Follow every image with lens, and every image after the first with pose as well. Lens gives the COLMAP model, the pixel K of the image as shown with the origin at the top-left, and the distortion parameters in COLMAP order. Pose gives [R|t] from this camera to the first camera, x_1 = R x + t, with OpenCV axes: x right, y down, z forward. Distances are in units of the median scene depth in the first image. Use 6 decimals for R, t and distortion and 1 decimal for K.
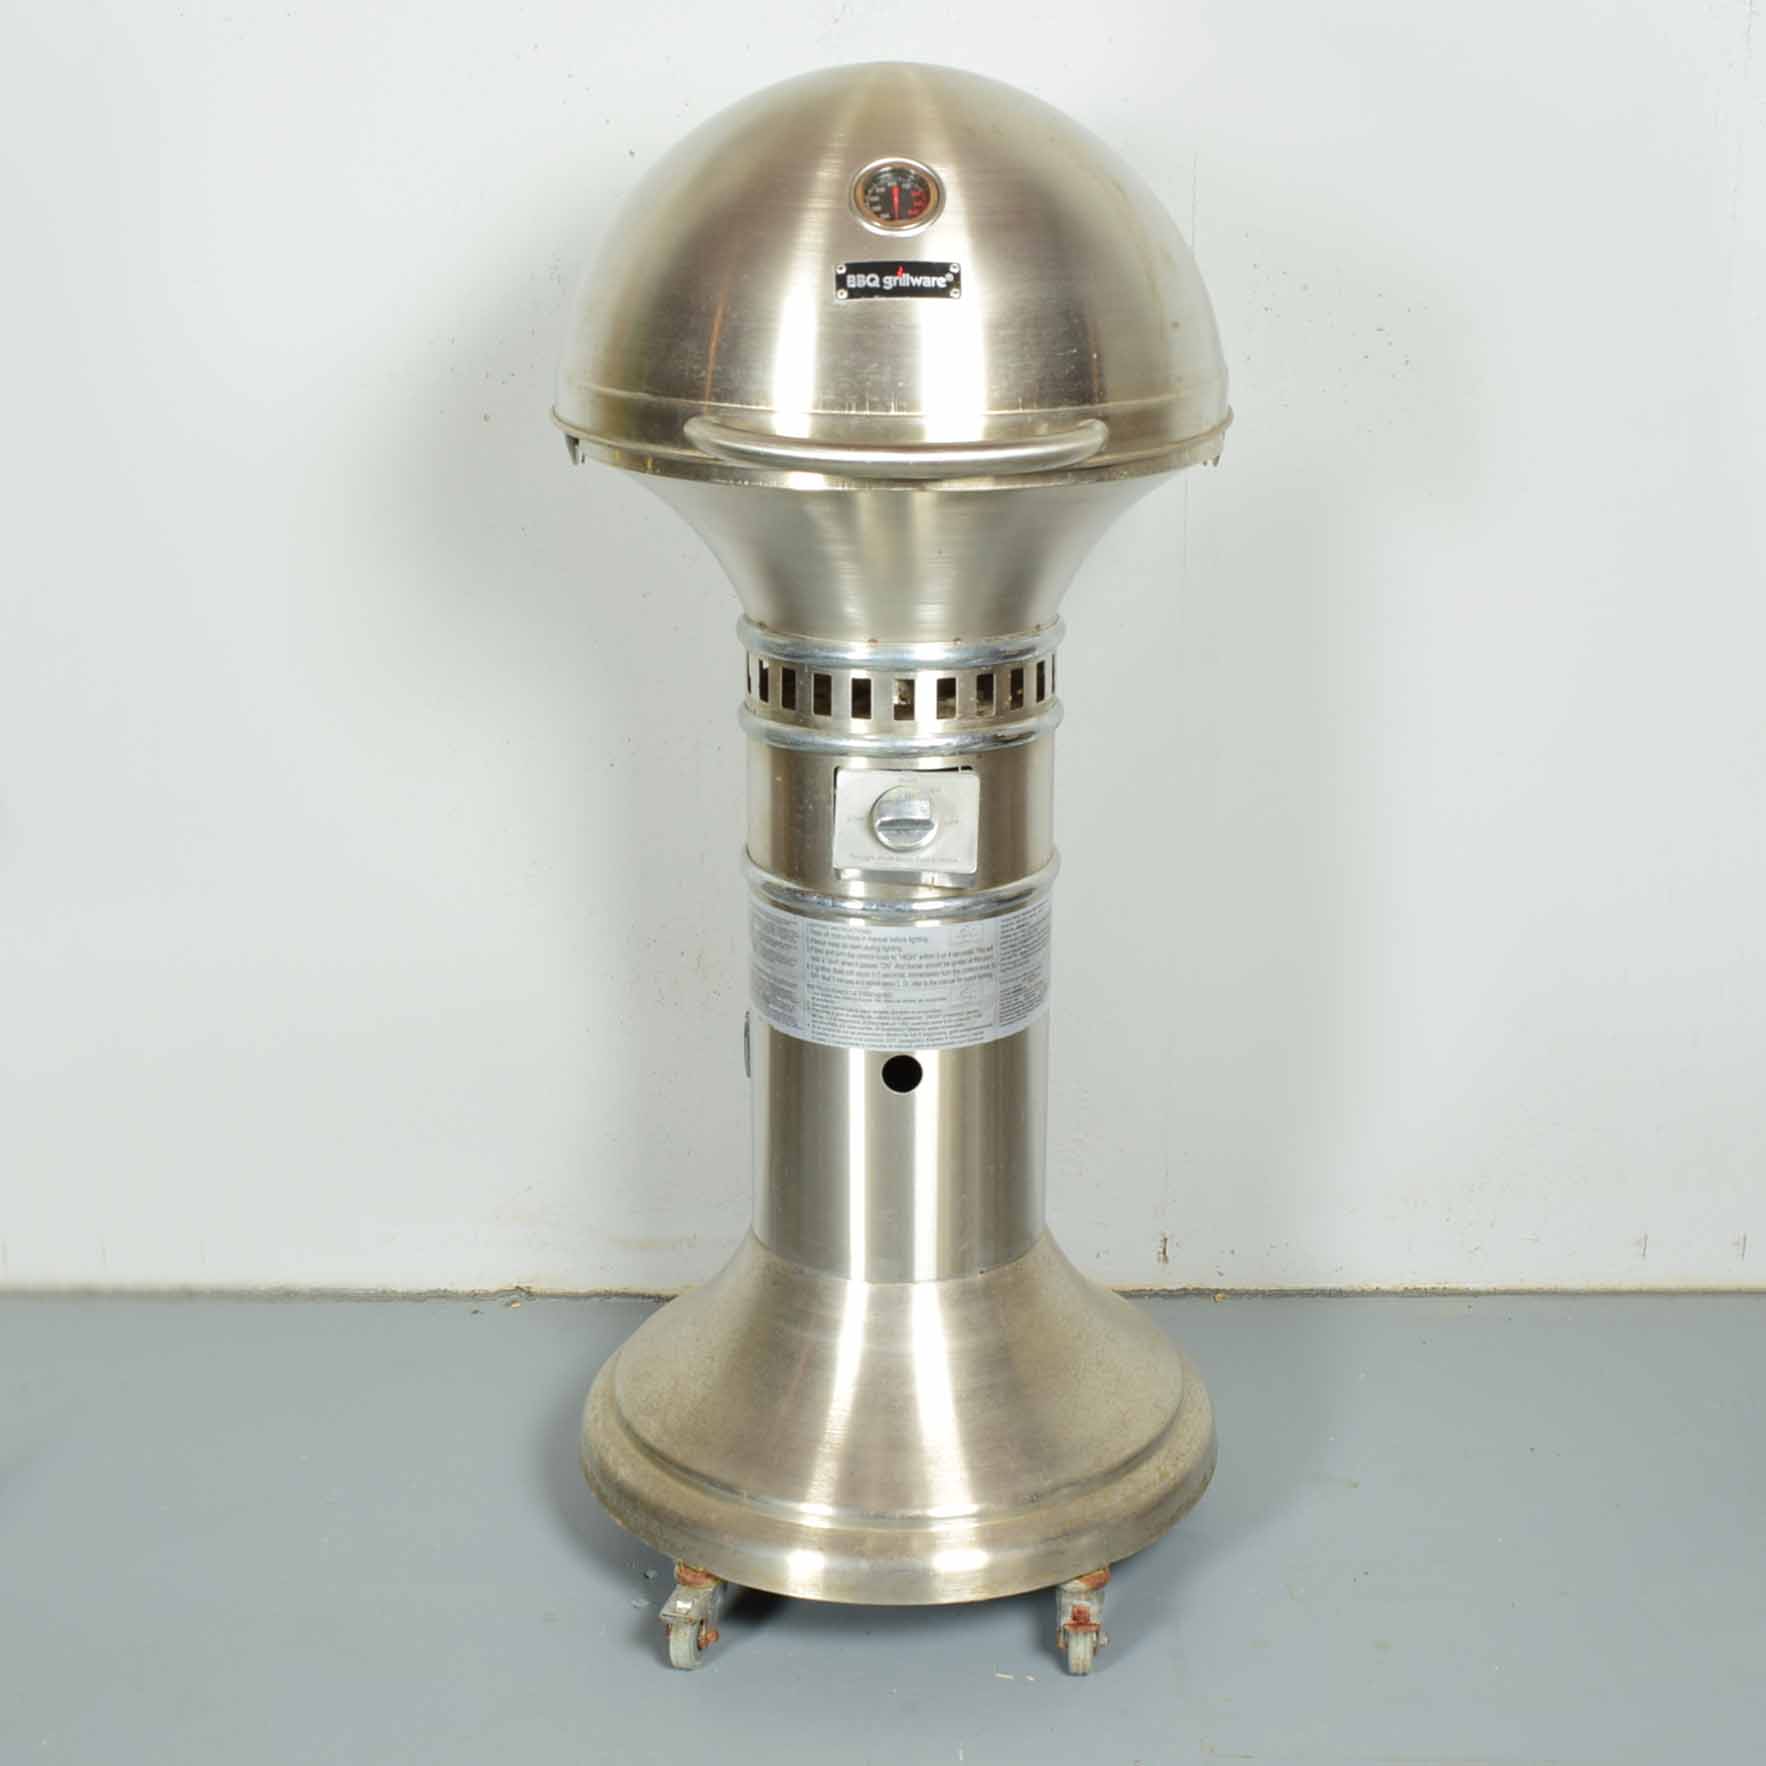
lens RADIAL K [[2525.1, 0, 881.8], [0, 2525.1, 885.6], [0, 0, 1]] dist [-0.000584, 0.000000]
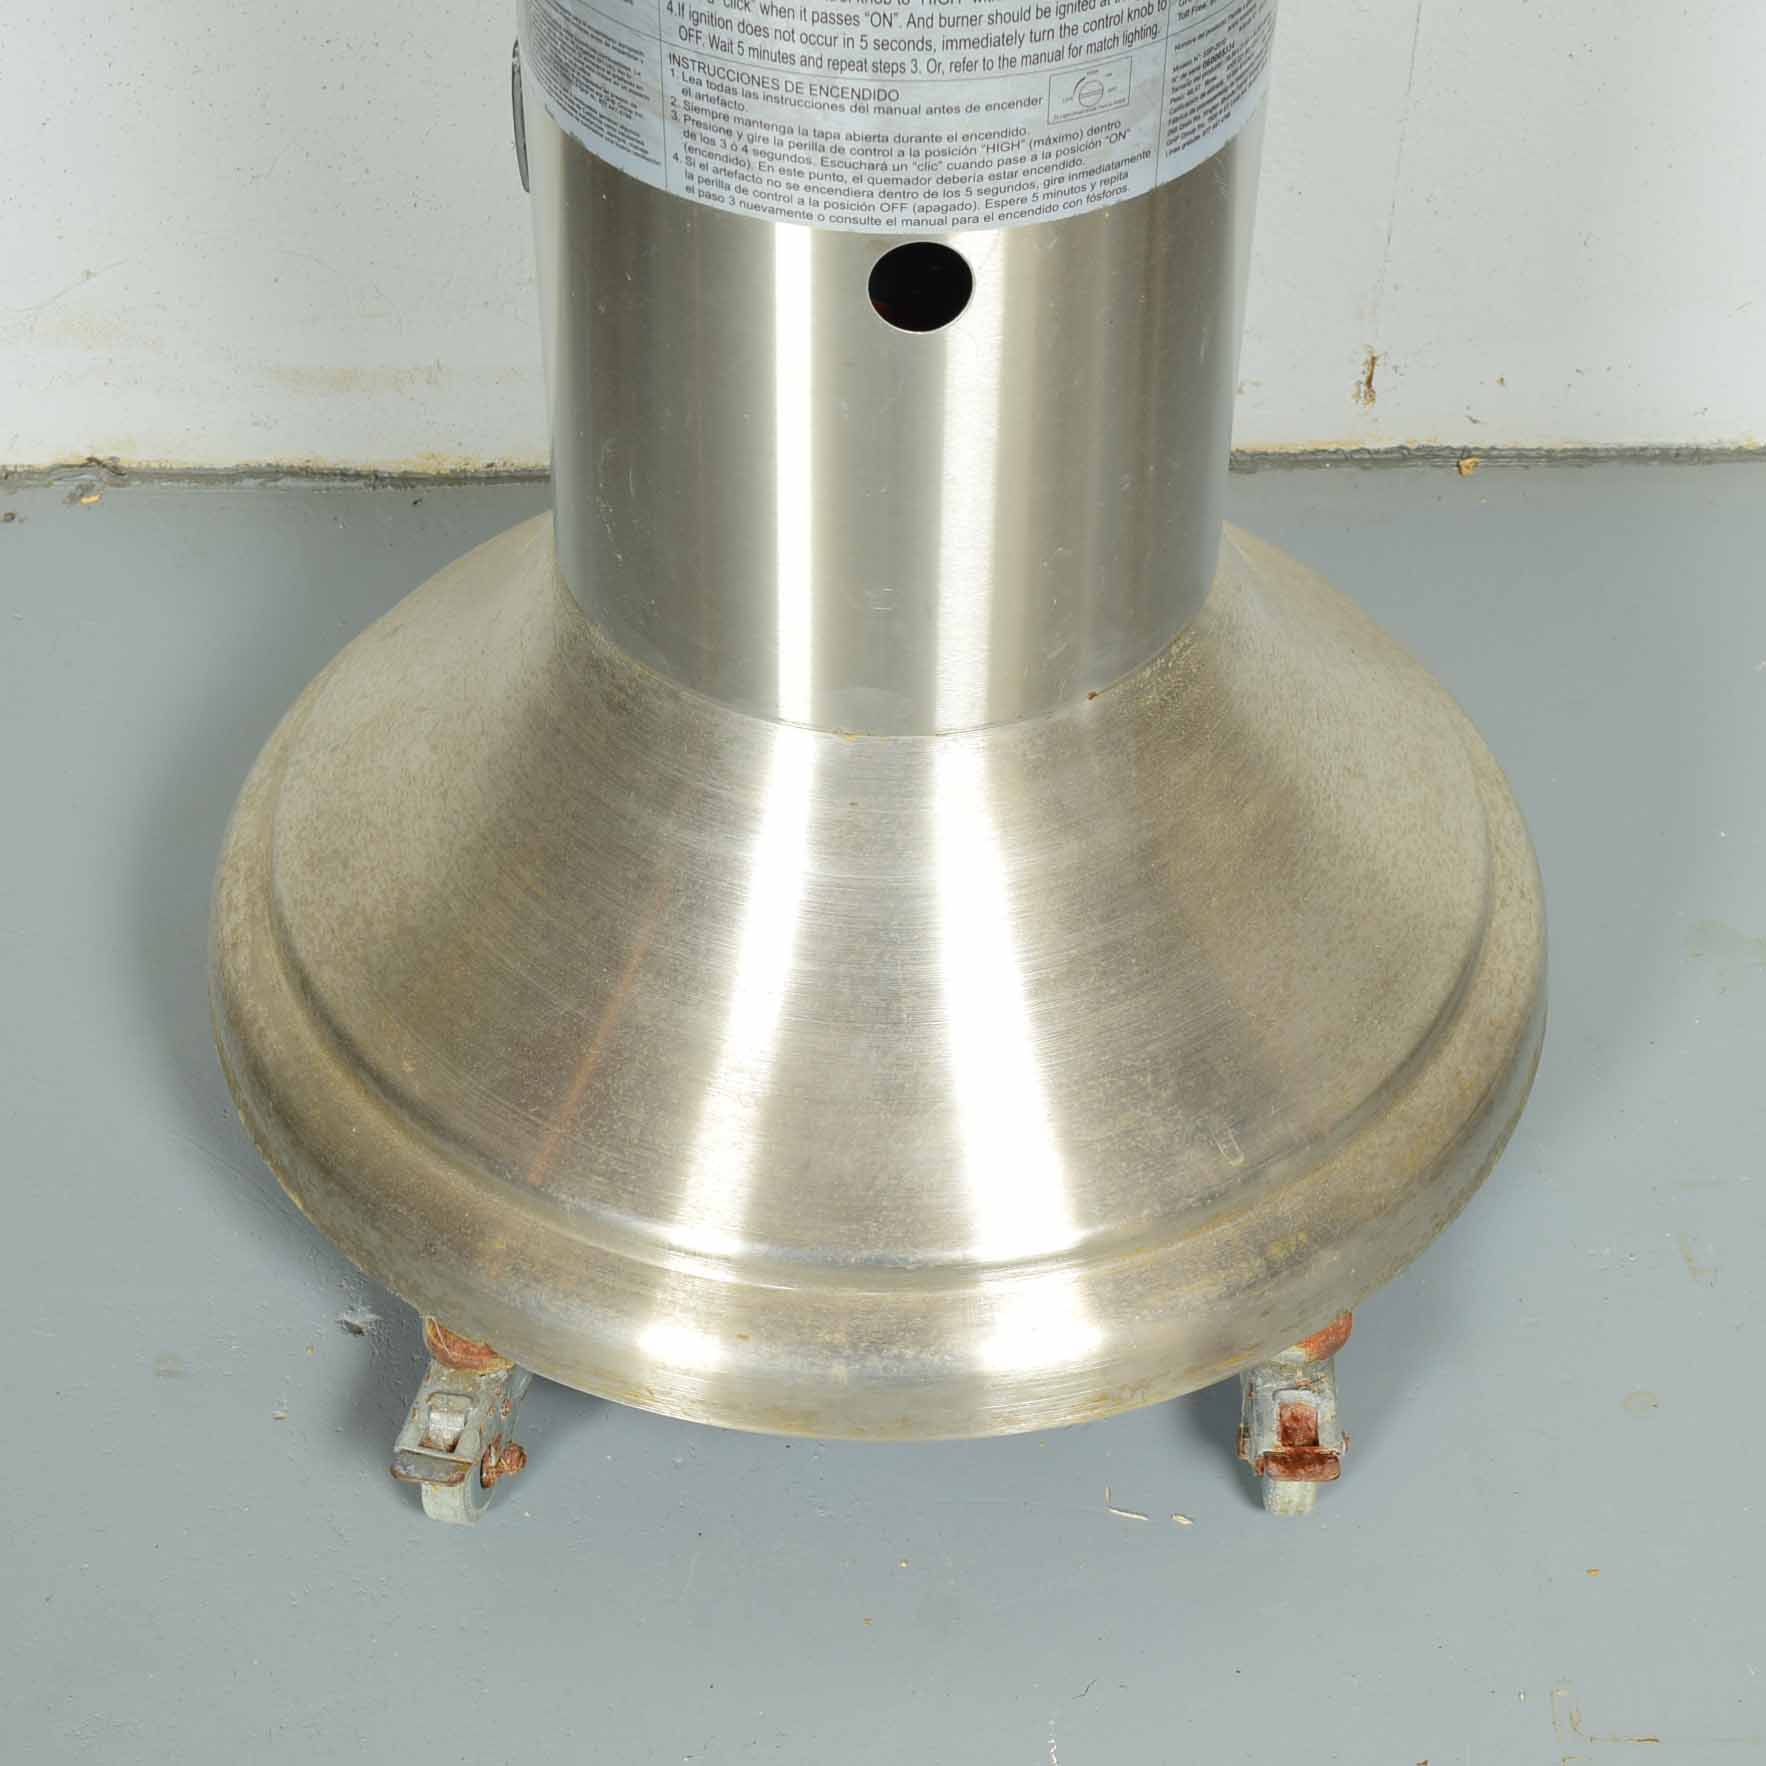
lens RADIAL K [[3138.8, 0, 970.1], [0, 3138.8, 926.0], [0, 0, 1]] dist [-0.035163, 0.000000]
pose [[0.997261, -0.024107, 0.069925, -0.021060], [-0.010257, 0.891187, 0.453520, -0.058933], [-0.073249, -0.452995, 0.888499, 0.535567]]
